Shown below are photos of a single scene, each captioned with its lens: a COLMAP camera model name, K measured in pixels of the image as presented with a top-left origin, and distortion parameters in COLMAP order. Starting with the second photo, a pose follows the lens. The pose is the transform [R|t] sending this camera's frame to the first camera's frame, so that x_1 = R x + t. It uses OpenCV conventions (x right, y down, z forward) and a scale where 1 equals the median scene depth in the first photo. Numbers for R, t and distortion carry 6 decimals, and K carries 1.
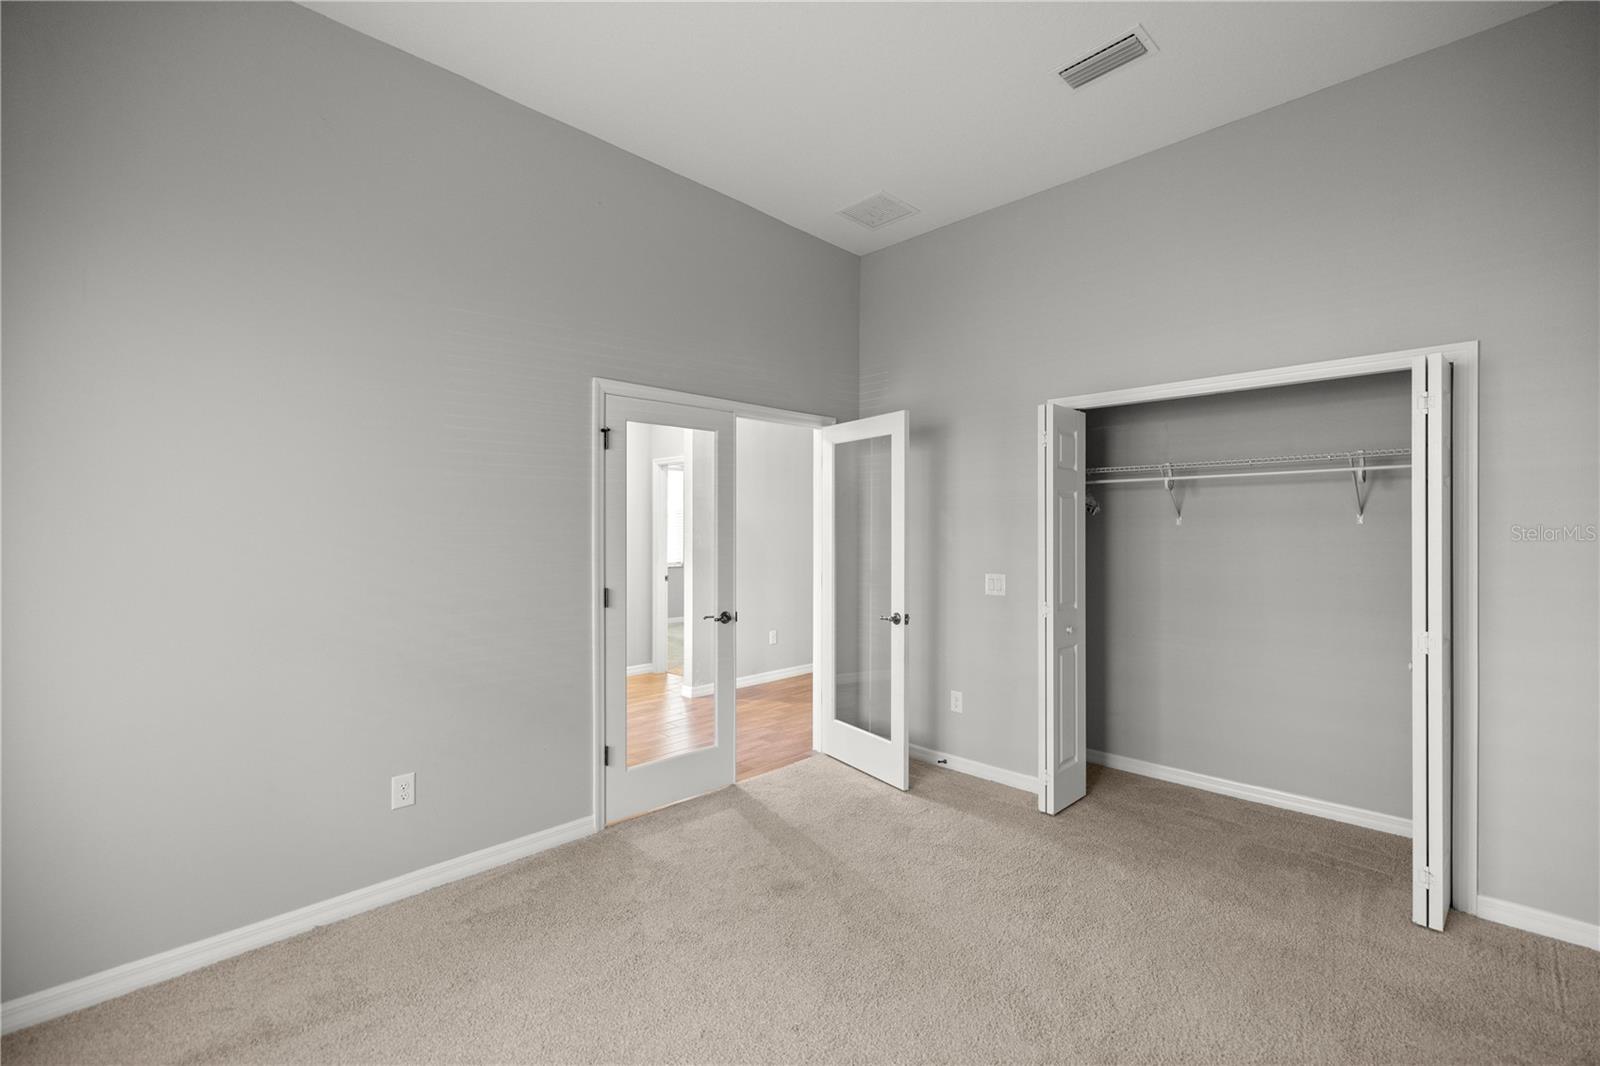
lens RADIAL K [[672.3, 0, 792.8], [0, 672.3, 528.3], [0, 0, 1]] dist [0.001775, 0.000065]
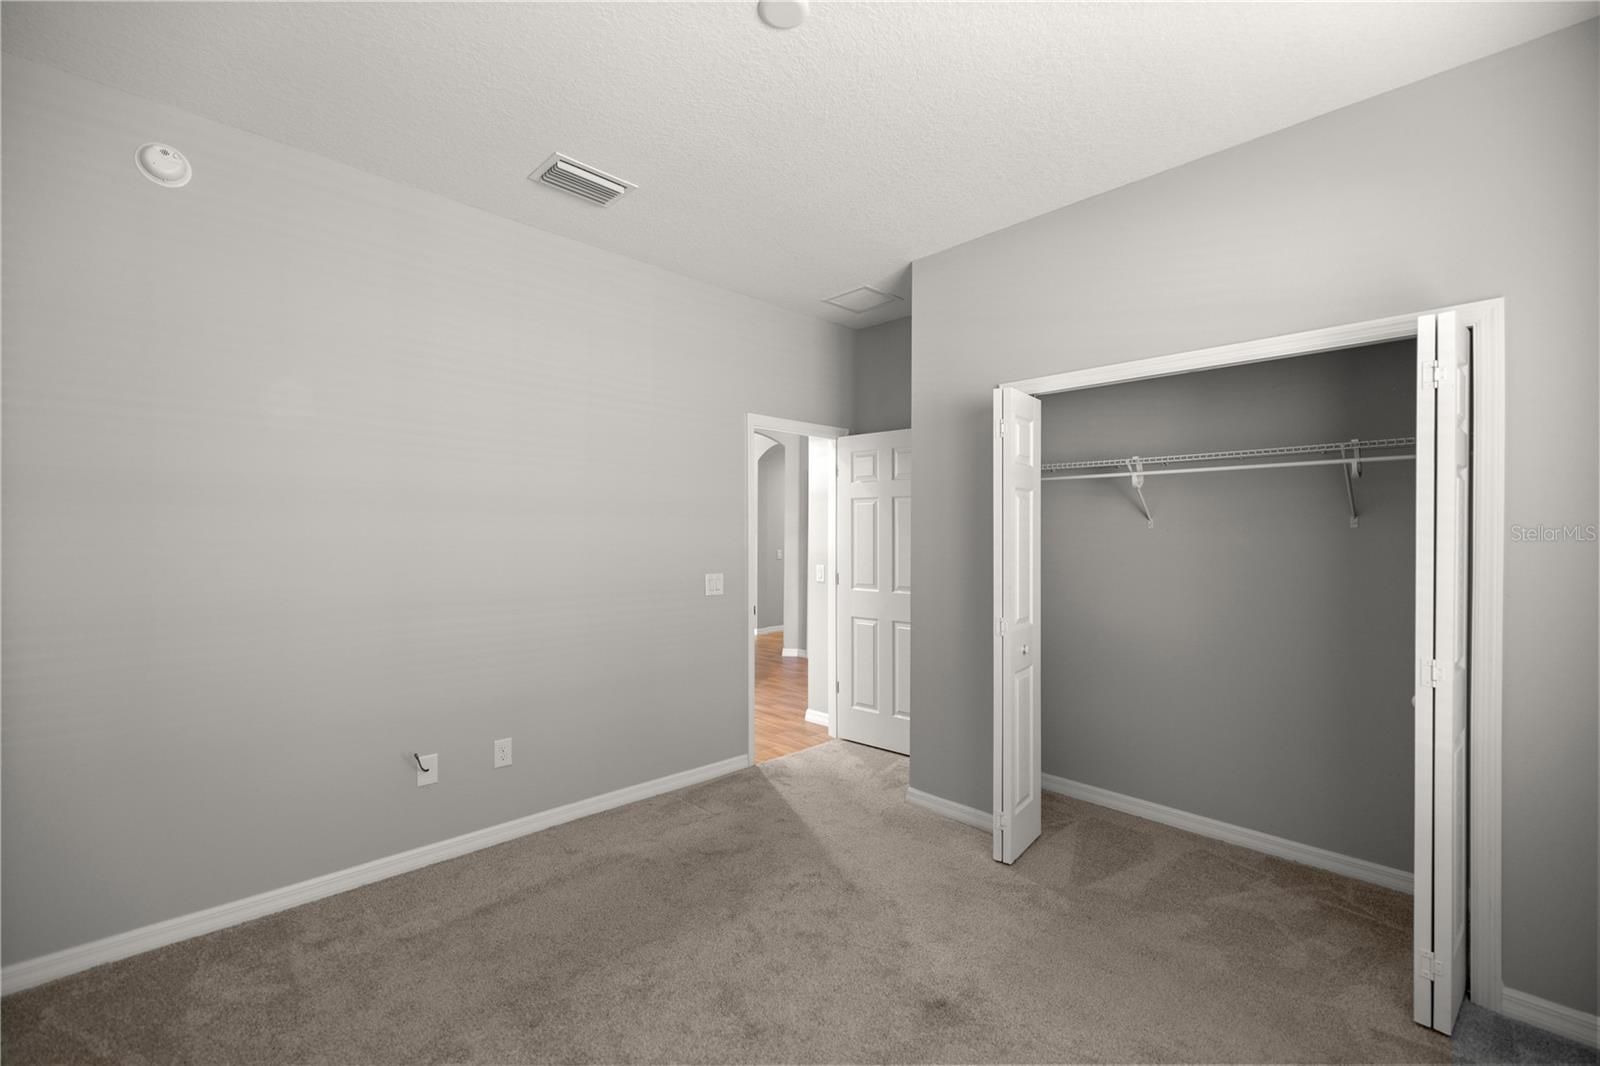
lens RADIAL K [[672.3, 0, 807.3], [0, 672.3, 540.3], [0, 0, 1]] dist [0.001775, 0.000065]
pose [[0.999927, -0.002451, 0.011823, 0.150309], [0.002312, 0.999928, 0.011753, -0.000820], [-0.011851, -0.011725, 0.999861, 0.168891]]
